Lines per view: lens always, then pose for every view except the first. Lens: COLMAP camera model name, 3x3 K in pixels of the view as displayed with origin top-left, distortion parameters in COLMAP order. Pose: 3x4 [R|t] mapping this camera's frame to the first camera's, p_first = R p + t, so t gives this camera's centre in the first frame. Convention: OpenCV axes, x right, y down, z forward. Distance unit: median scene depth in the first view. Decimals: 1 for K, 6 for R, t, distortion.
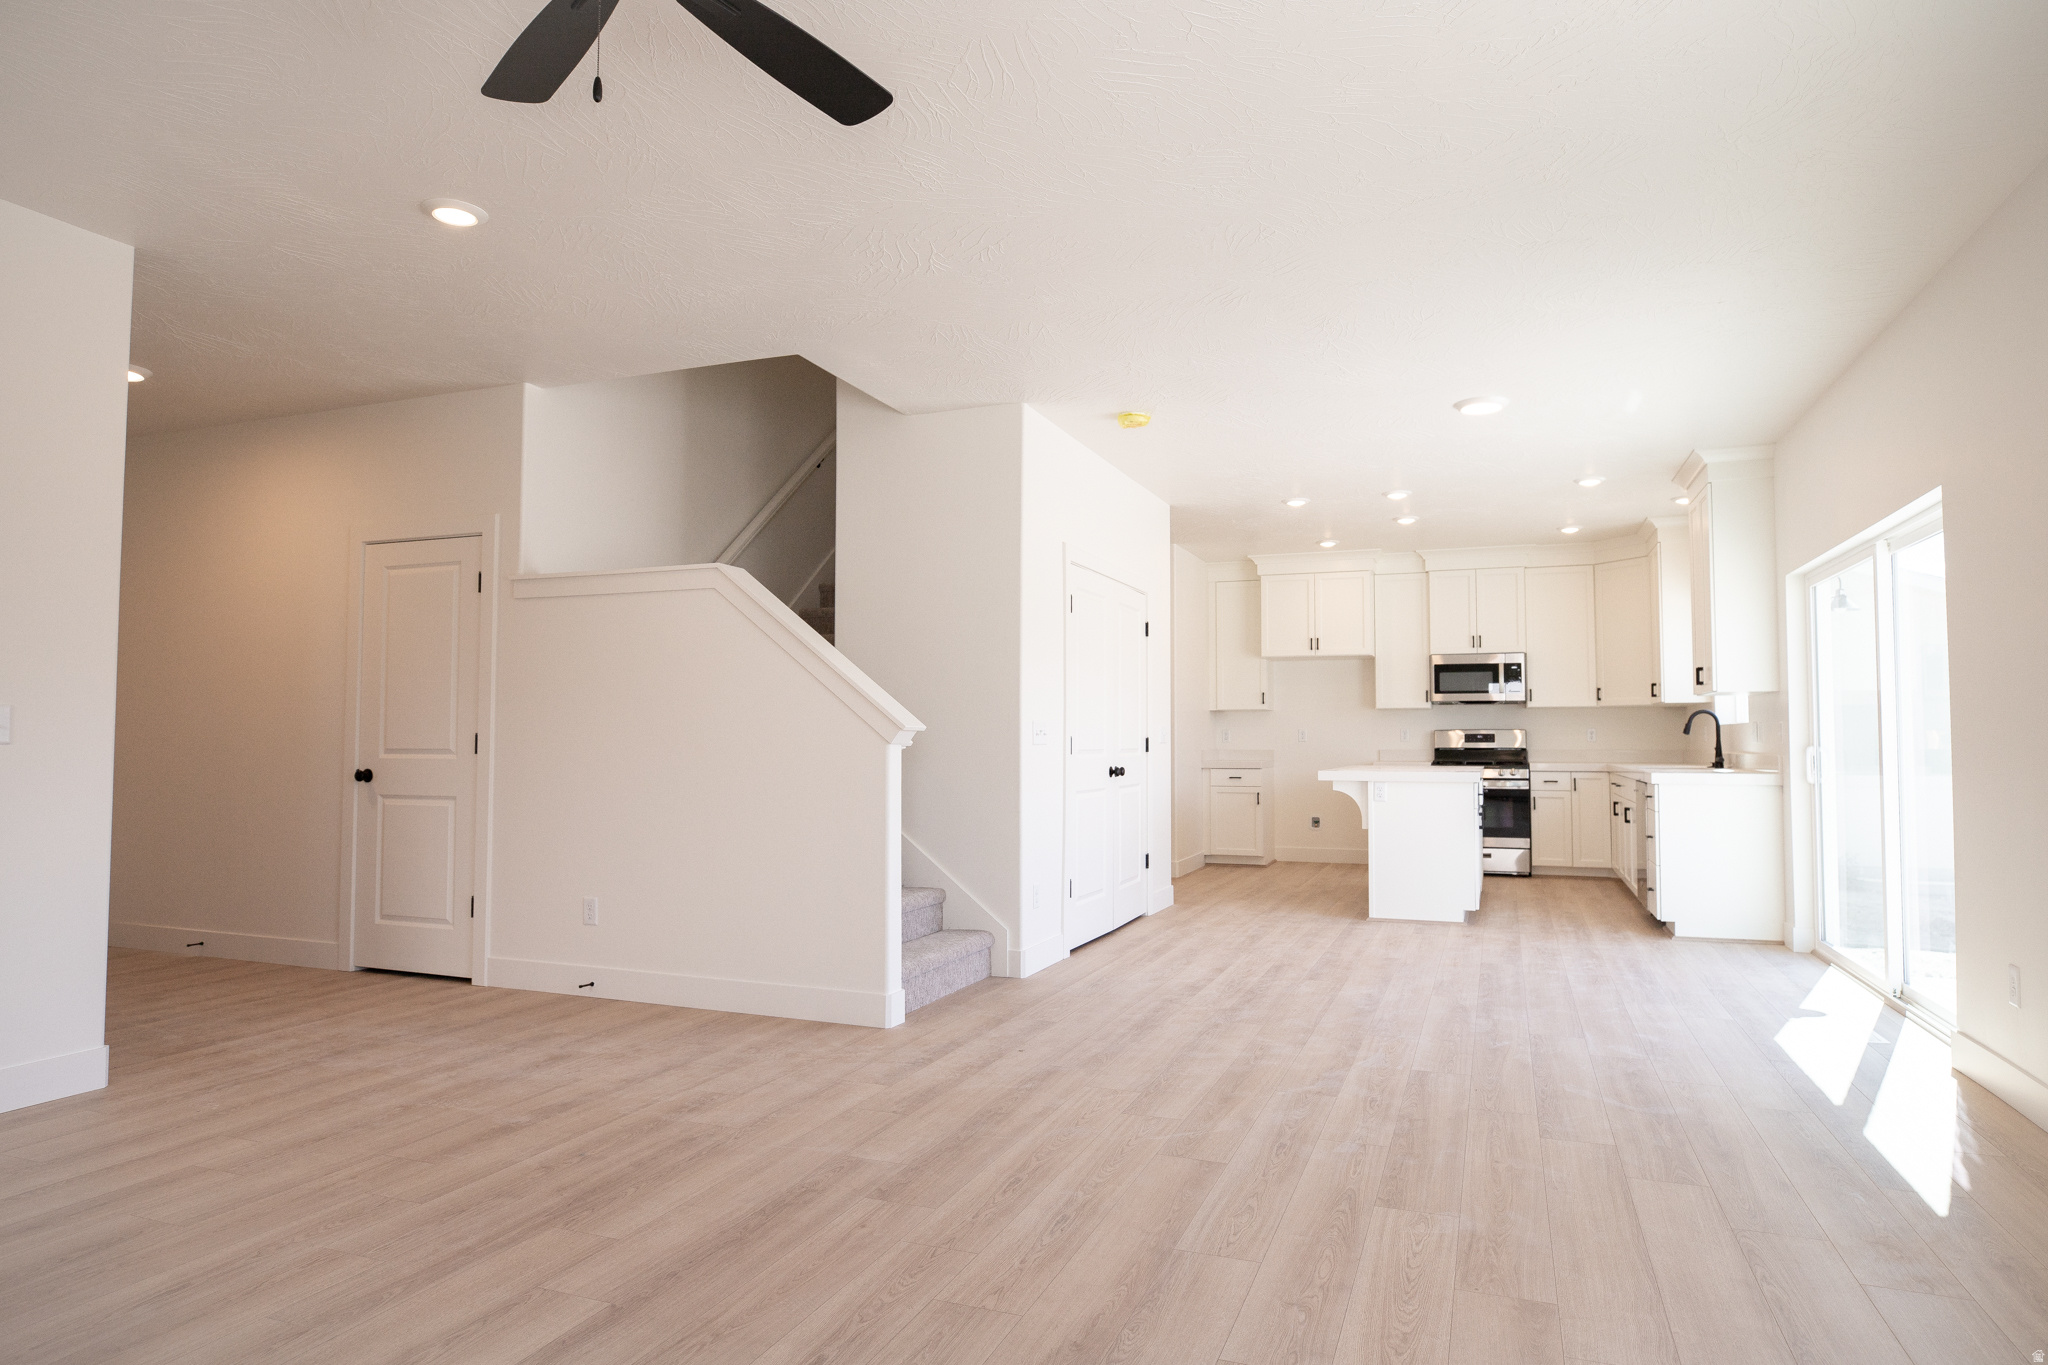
lens RADIAL K [[1219.4, 0, 1028.0], [0, 1219.4, 686.0], [0, 0, 1]] dist [-0.000024, 0.002393]
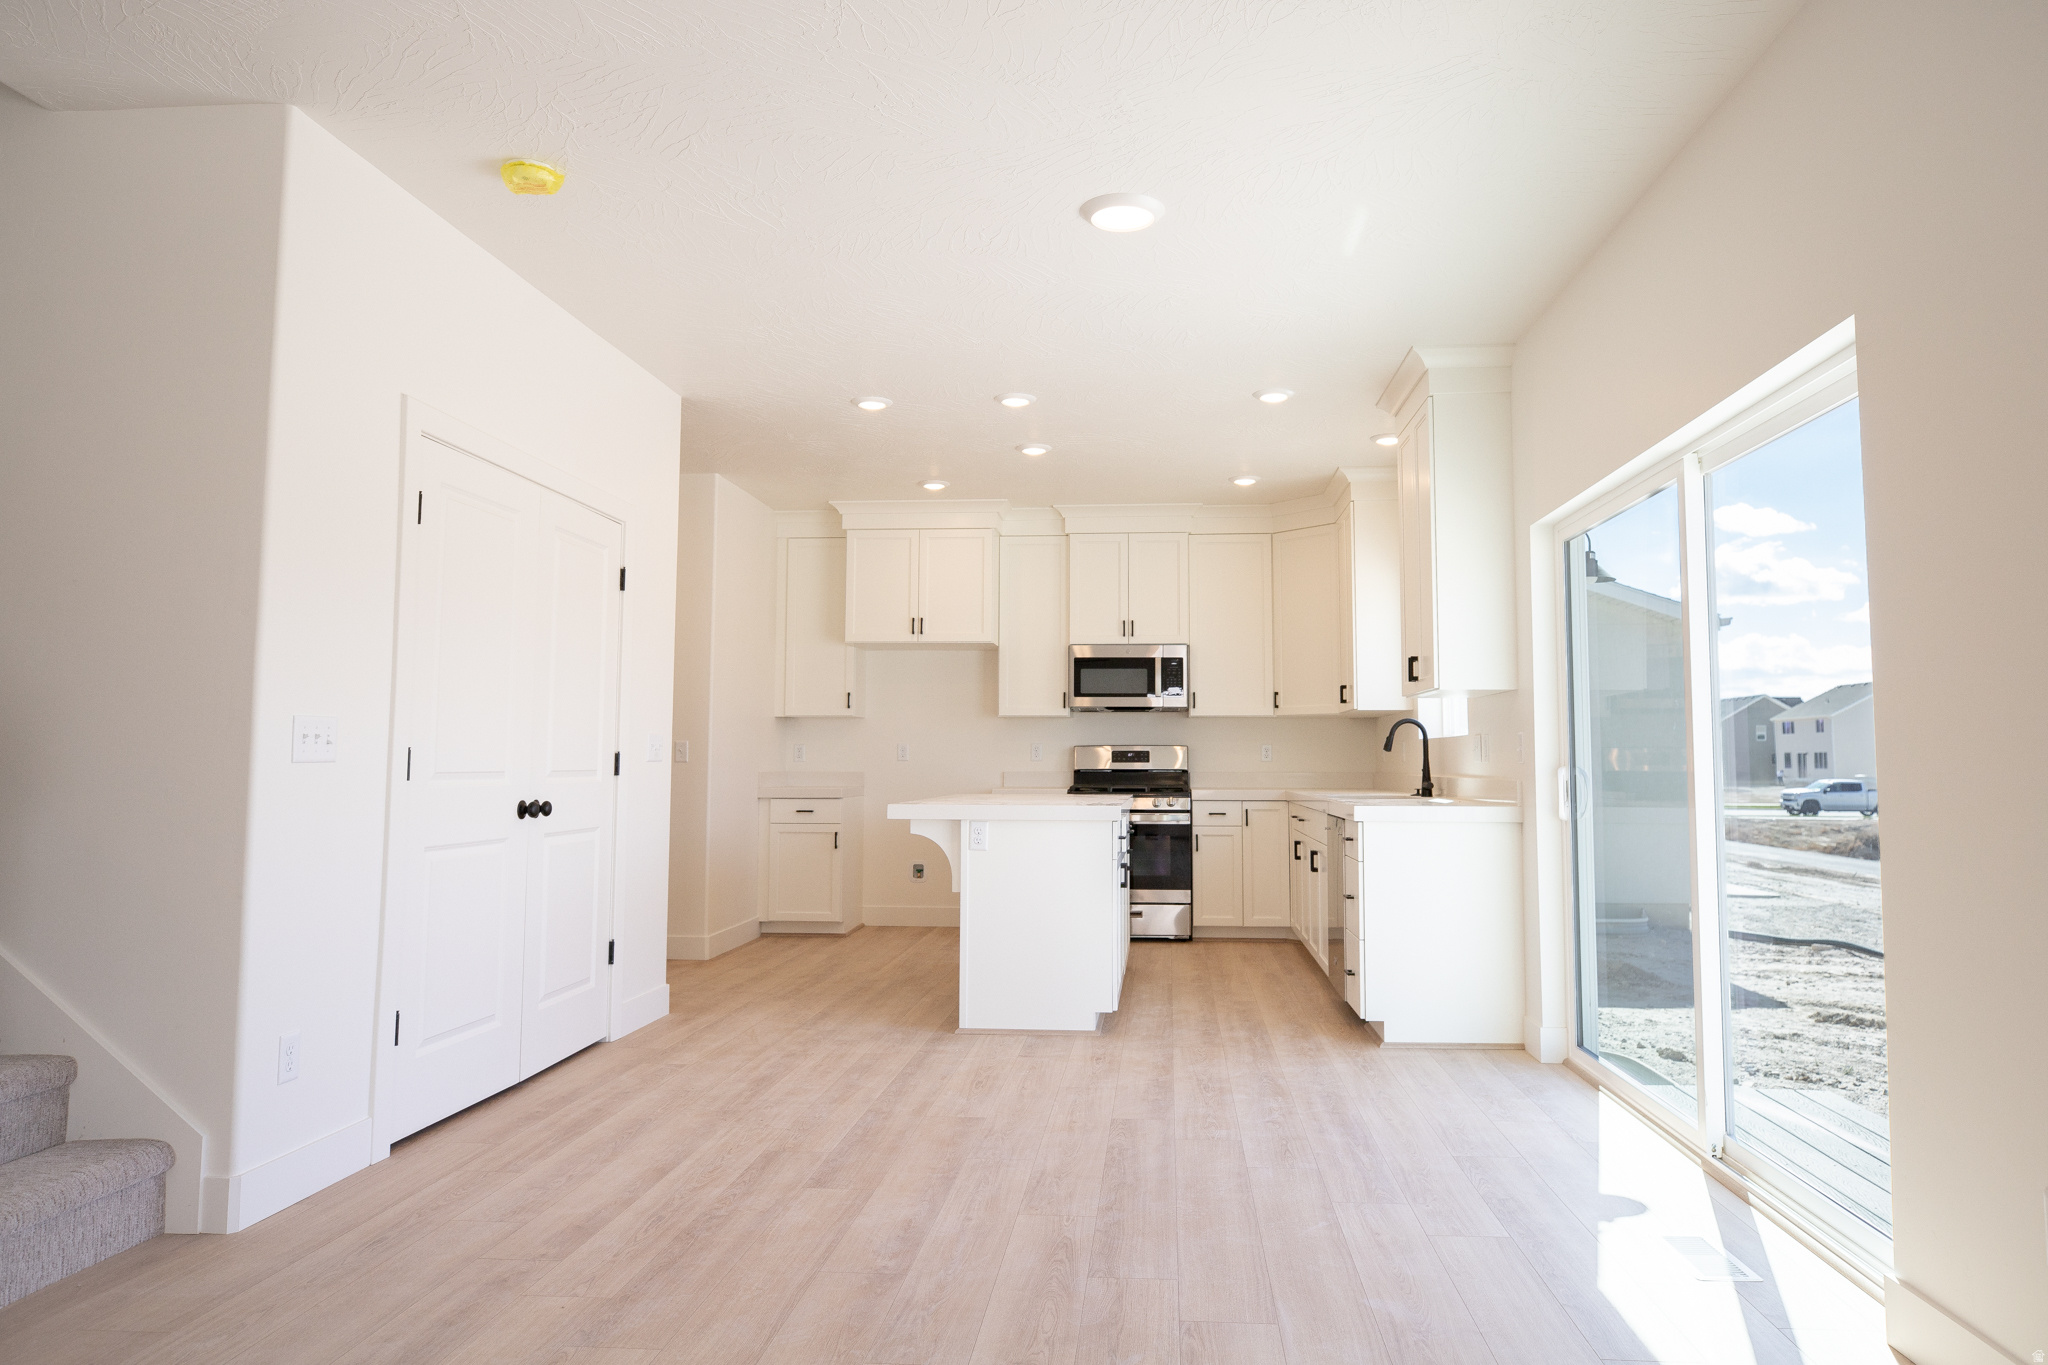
lens RADIAL K [[1351.5, 0, 1024.5], [0, 1351.5, 679.4], [0, 0, 1]] dist [0.008038, 0.002813]
pose [[0.965167, 0.017570, 0.261045, 0.133798], [-0.013430, 0.999754, -0.017637, 0.016356], [-0.261290, 0.013517, 0.965166, 0.318358]]
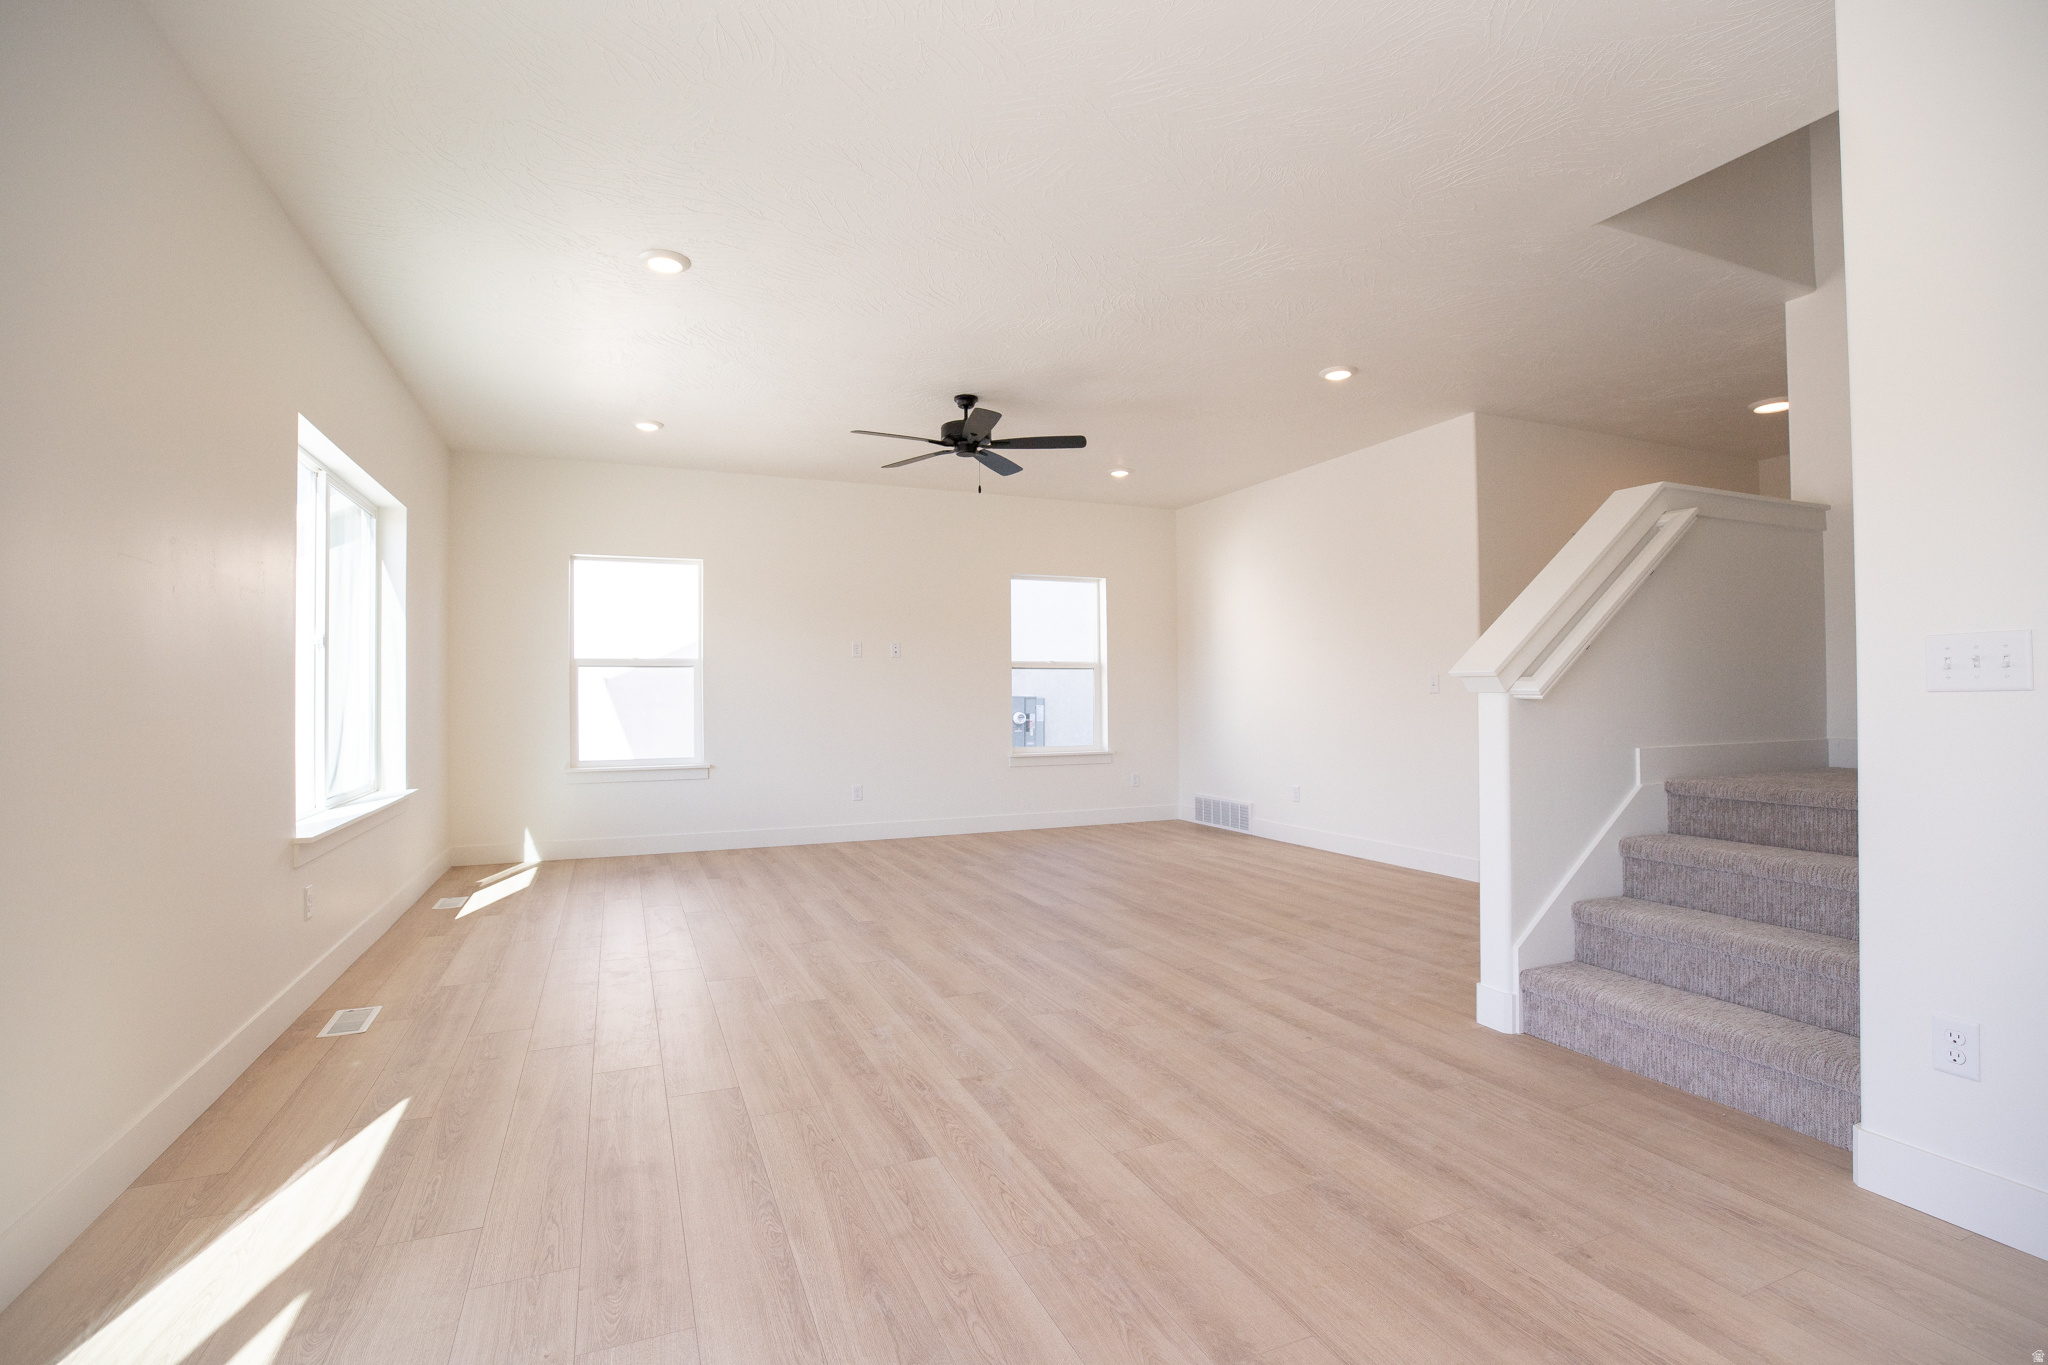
lens RADIAL K [[938.0, 0, 1025.5], [0, 938.0, 686.3], [0, 0, 1]] dist [-0.005941, -0.000424]
pose [[-0.714079, -0.003466, -0.700056, 0.402793], [0.042622, 0.997917, -0.048416, 0.043763], [0.698766, -0.064411, -0.712444, 0.881493]]
